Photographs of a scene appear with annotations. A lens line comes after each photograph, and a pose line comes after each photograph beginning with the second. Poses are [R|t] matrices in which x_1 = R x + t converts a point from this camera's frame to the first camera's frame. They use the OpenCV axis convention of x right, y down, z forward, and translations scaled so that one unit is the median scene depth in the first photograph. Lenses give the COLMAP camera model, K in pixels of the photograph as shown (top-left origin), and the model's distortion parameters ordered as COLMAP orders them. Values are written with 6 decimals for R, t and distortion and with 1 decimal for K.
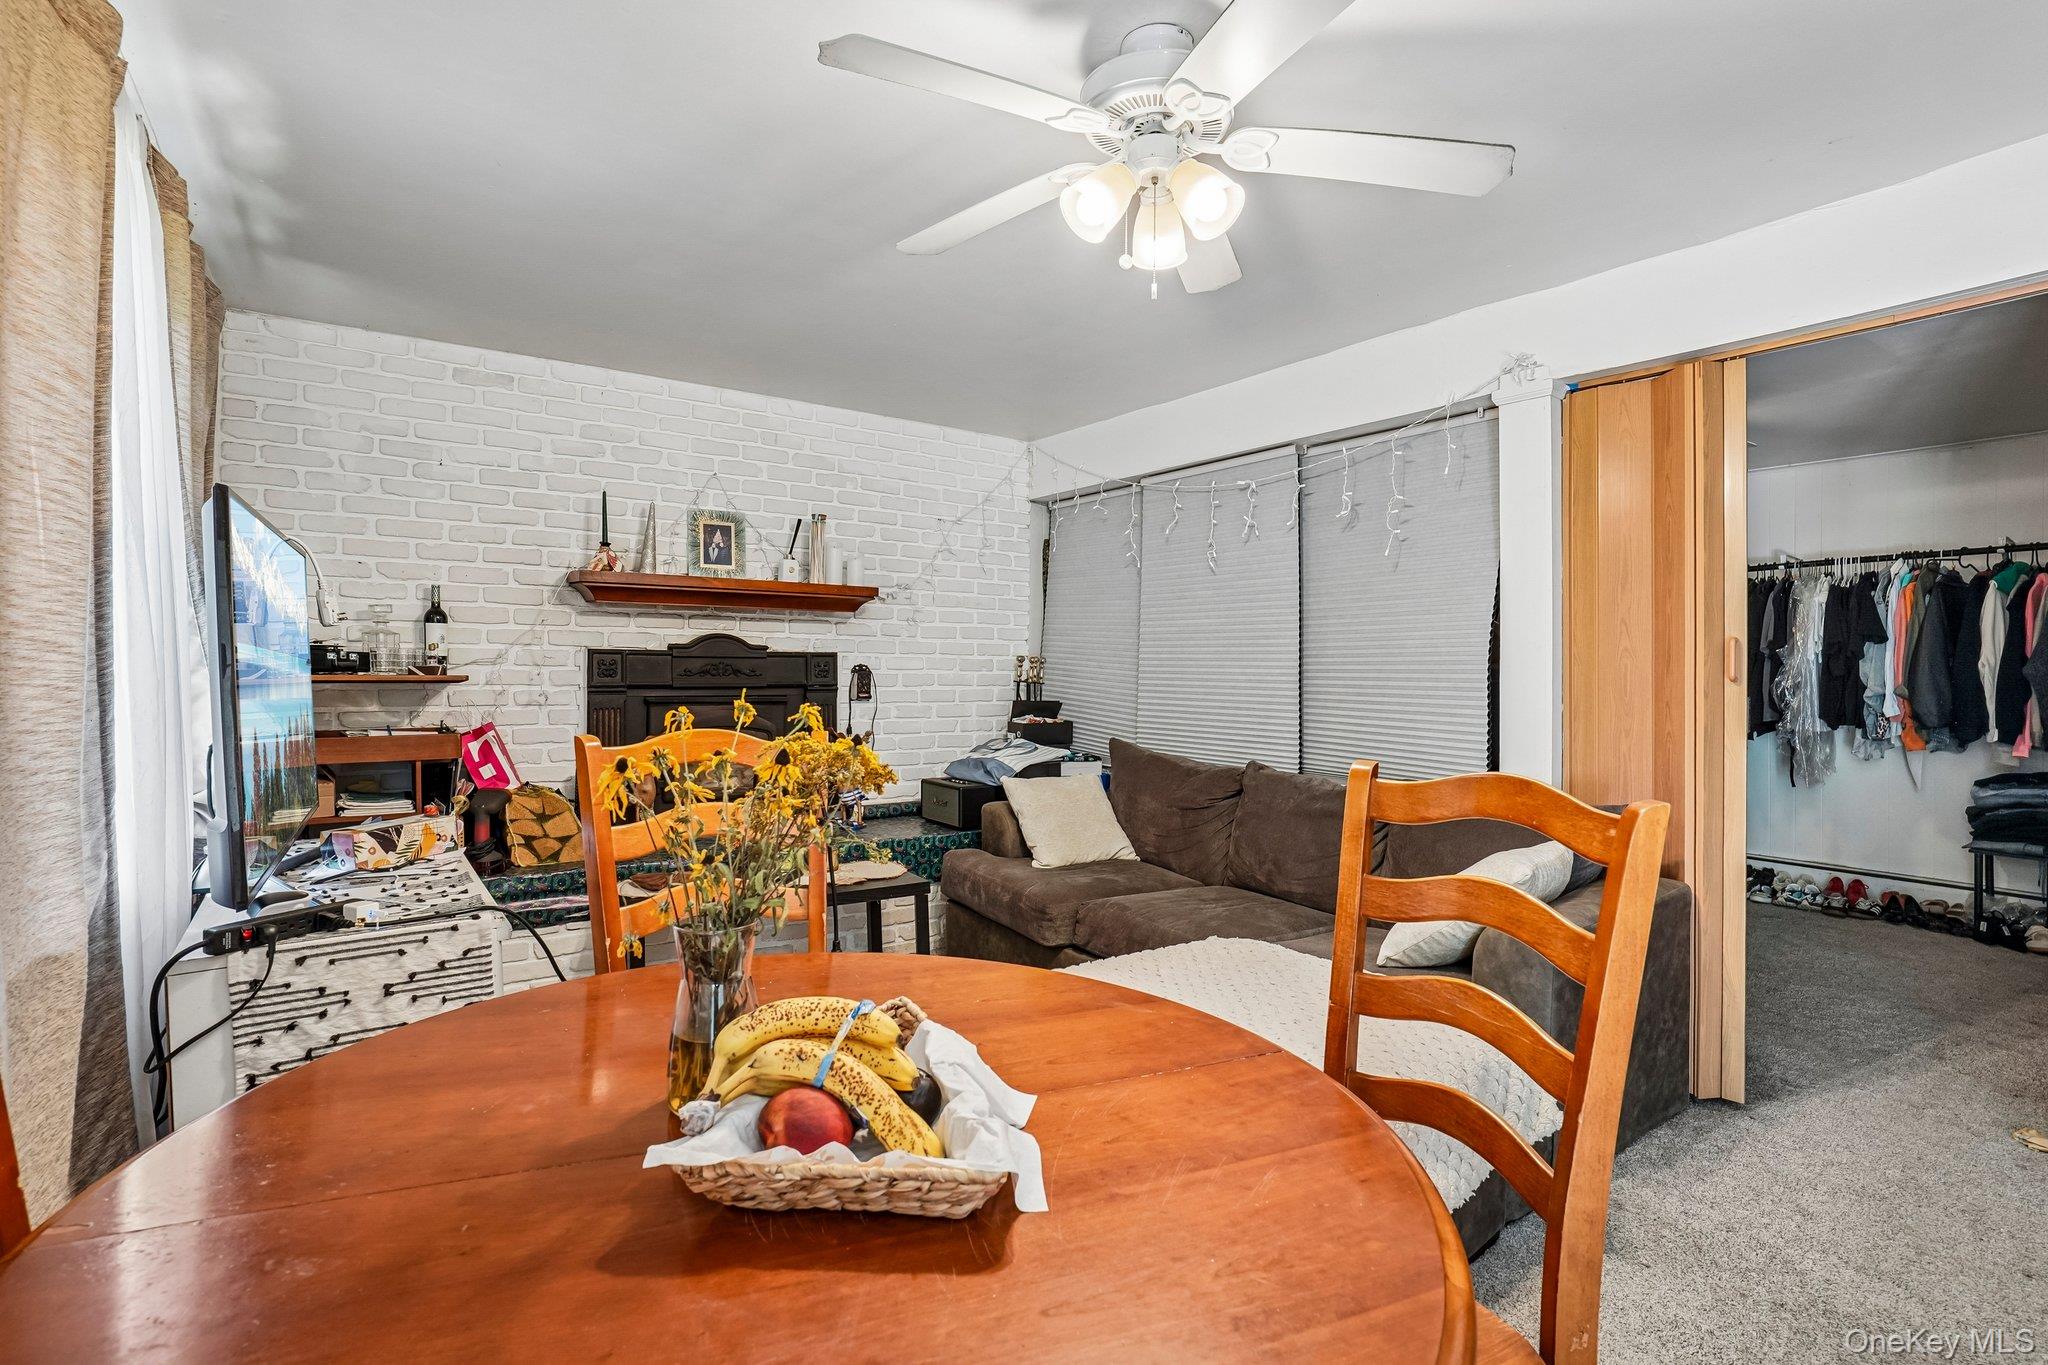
lens RADIAL K [[961.1, 0, 1024.0], [0, 961.1, 682.5], [0, 0, 1]] dist [-0.081520, 0.037026]
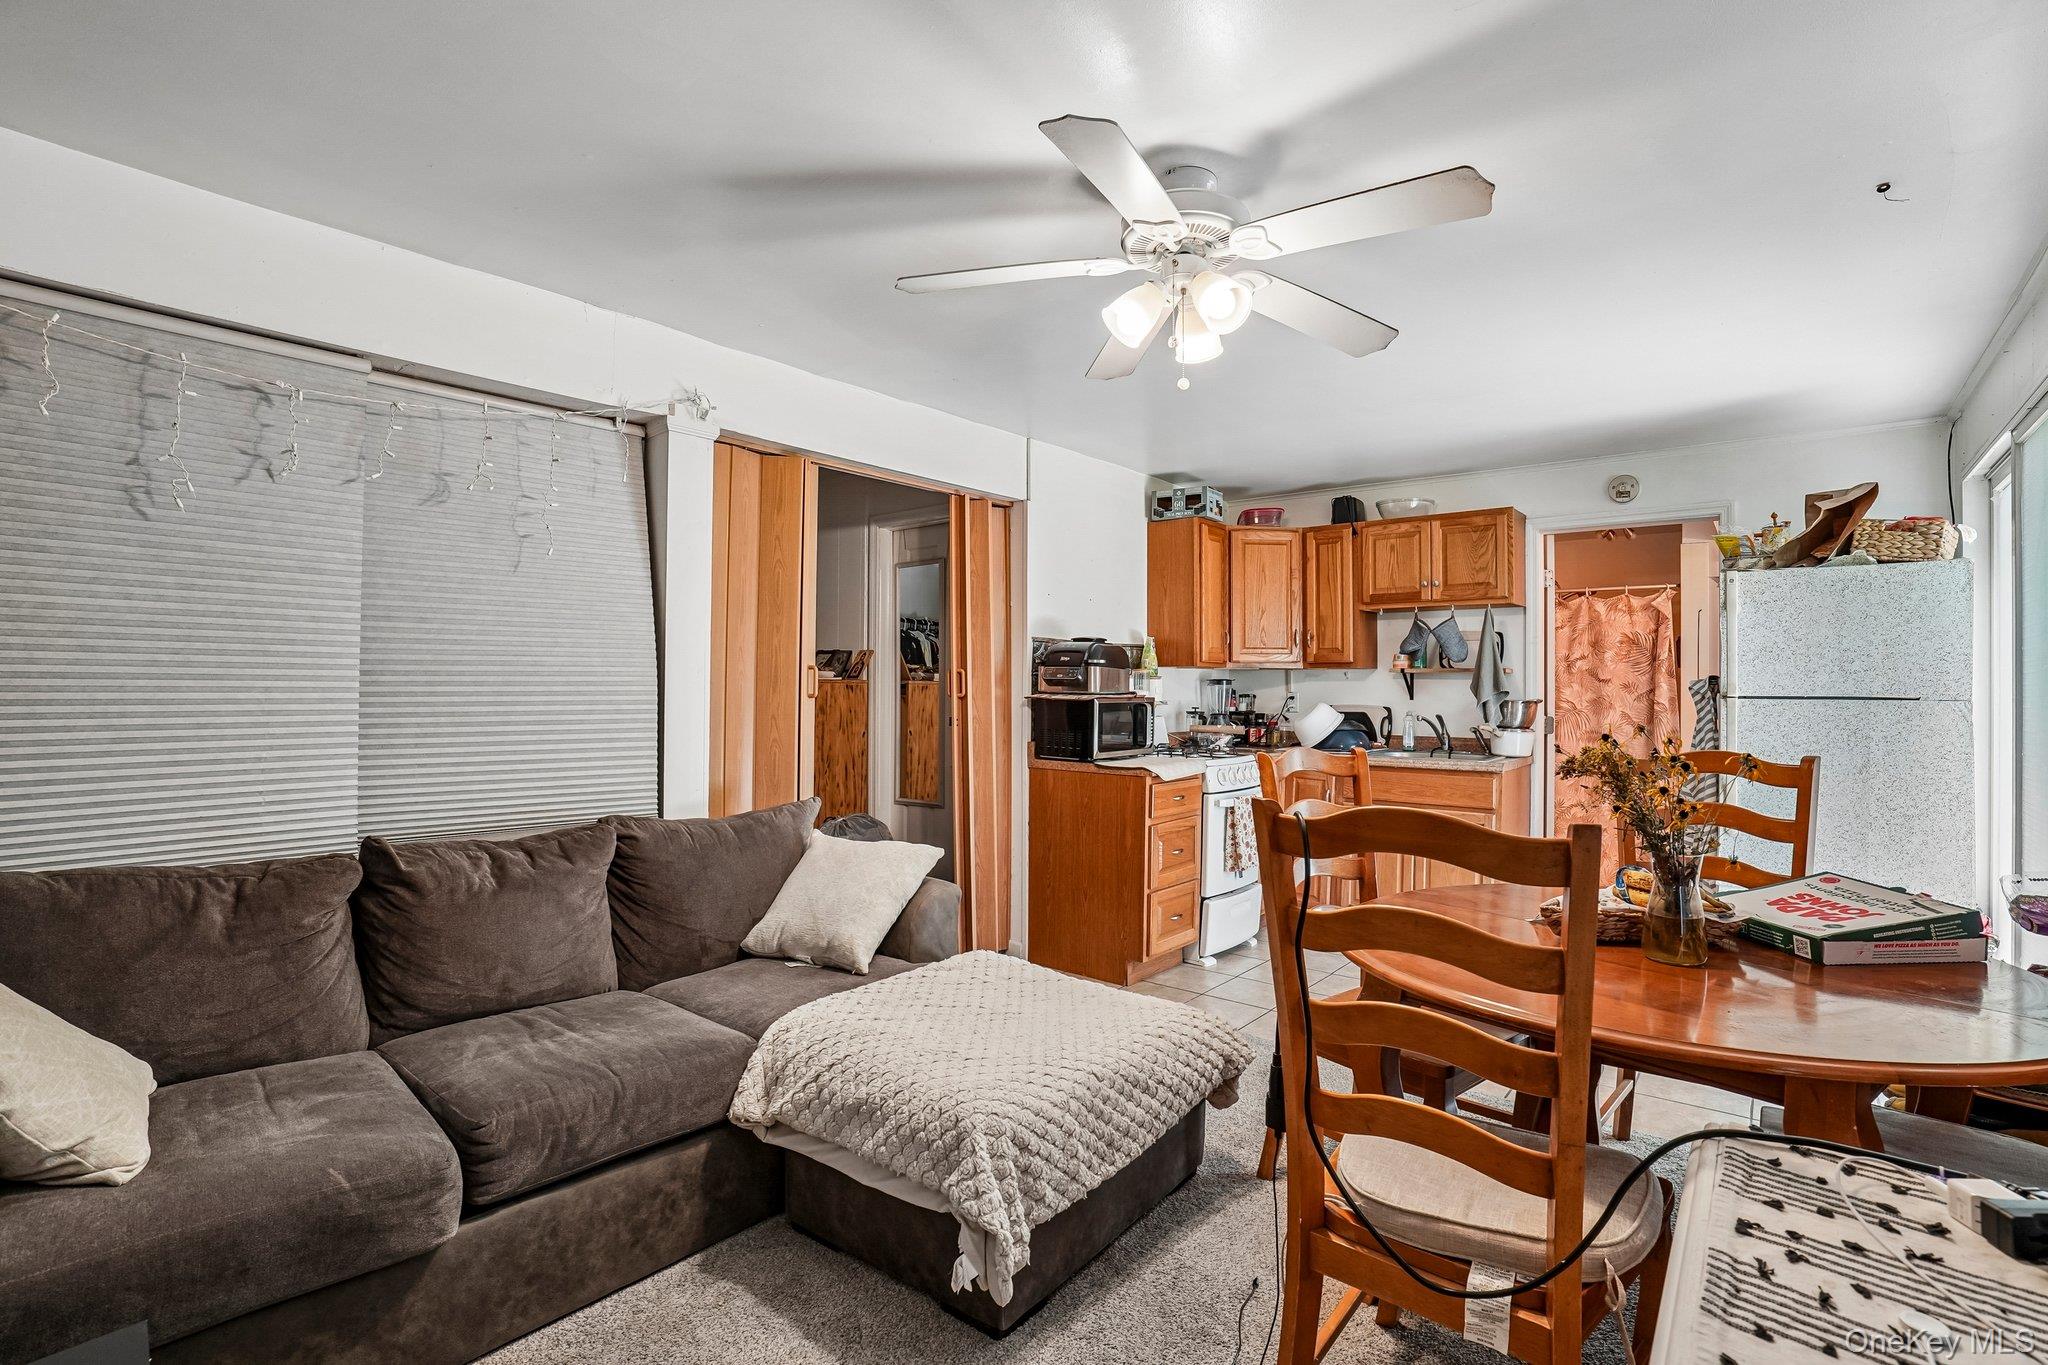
lens RADIAL K [[961.1, 0, 1024.0], [0, 961.1, 682.5], [0, 0, 1]] dist [-0.081520, 0.037026]
pose [[-0.270343, -0.004336, 0.962754, -0.521875], [0.012195, 0.999894, 0.007927, -0.023014], [-0.962687, 0.013884, -0.270261, 0.810205]]
